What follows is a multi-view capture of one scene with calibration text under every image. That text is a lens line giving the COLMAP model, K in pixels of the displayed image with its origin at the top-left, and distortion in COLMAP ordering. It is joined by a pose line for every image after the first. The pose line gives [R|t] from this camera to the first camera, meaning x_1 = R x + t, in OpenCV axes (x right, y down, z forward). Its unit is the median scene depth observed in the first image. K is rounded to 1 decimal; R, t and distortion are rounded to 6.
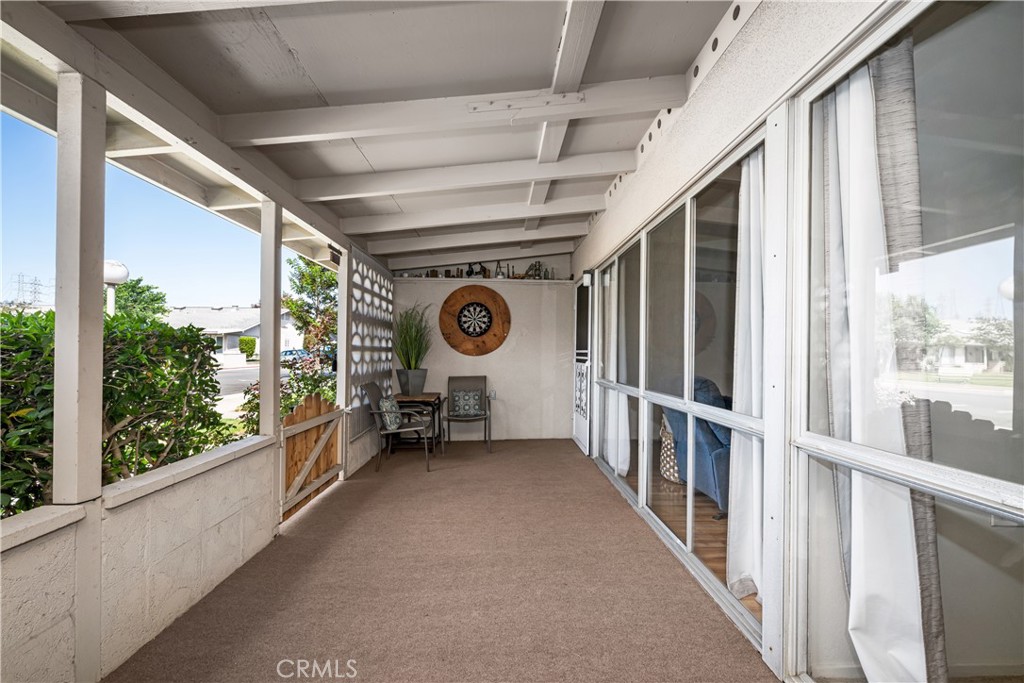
lens RADIAL K [[414.6, 0, 514.5], [0, 414.6, 349.6], [0, 0, 1]] dist [-0.000283, 0.000004]
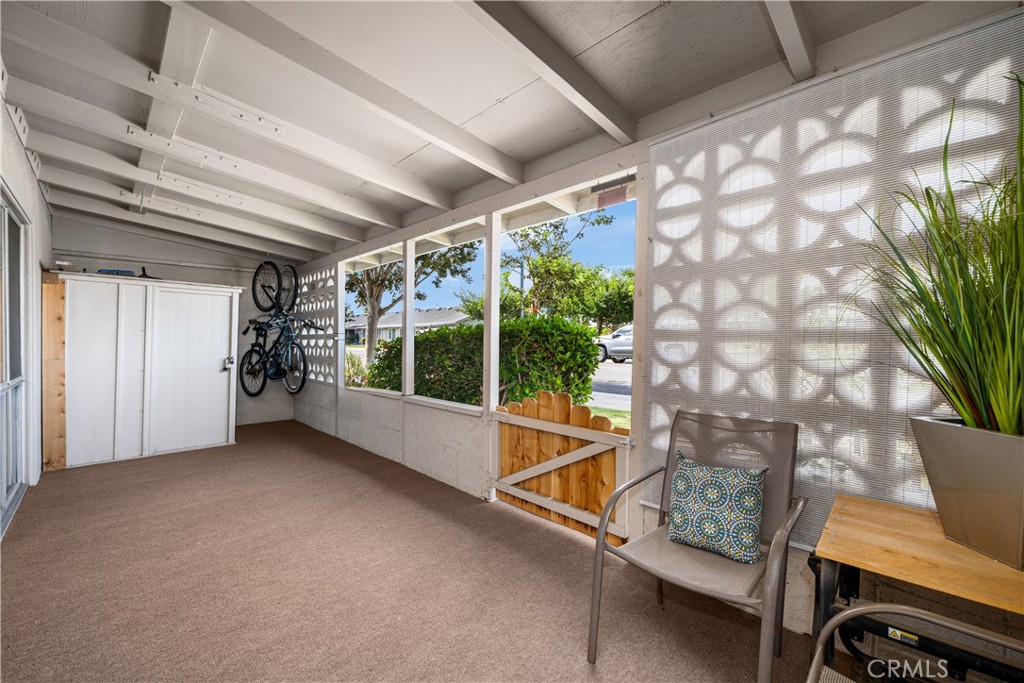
lens RADIAL K [[409.2, 0, 515.3], [0, 409.2, 334.1], [0, 0, 1]] dist [0.000579, 0.000134]
pose [[-0.725873, -0.008302, -0.687778, 0.096963], [-0.000717, 0.999936, -0.011313, -0.001515], [0.687828, -0.007719, -0.725833, 1.136642]]
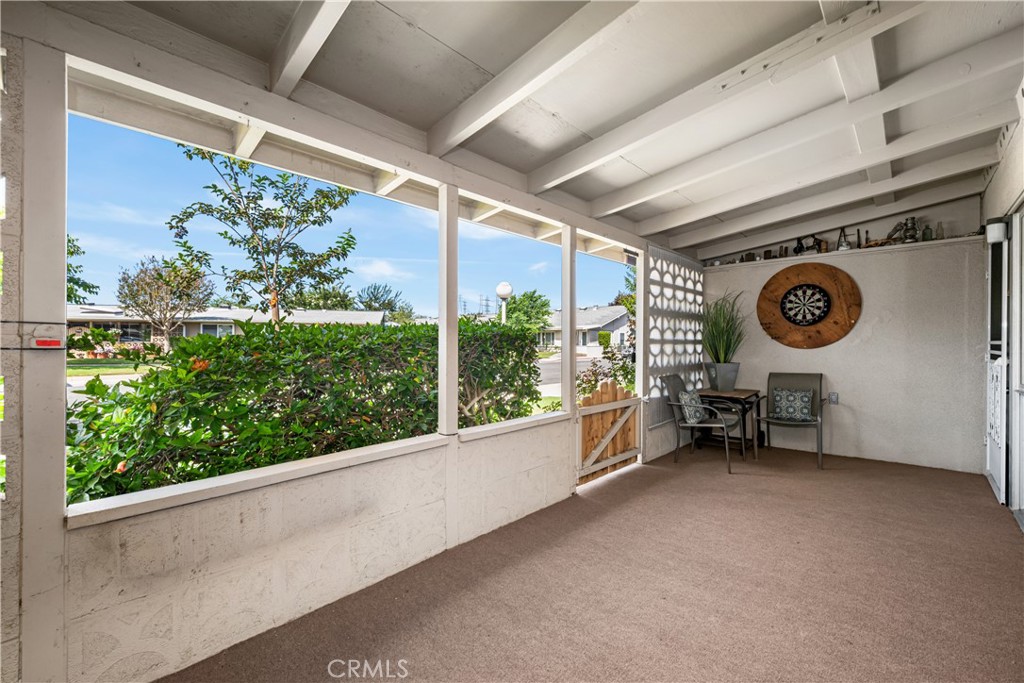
lens RADIAL K [[419.9, 0, 513.1], [0, 419.9, 339.0], [0, 0, 1]] dist [0.000523, 0.000165]
pose [[0.697240, -0.013345, -0.716714, 0.123234], [0.008757, 0.999911, -0.010099, -0.001488], [0.716785, 0.000765, 0.697294, -0.003558]]
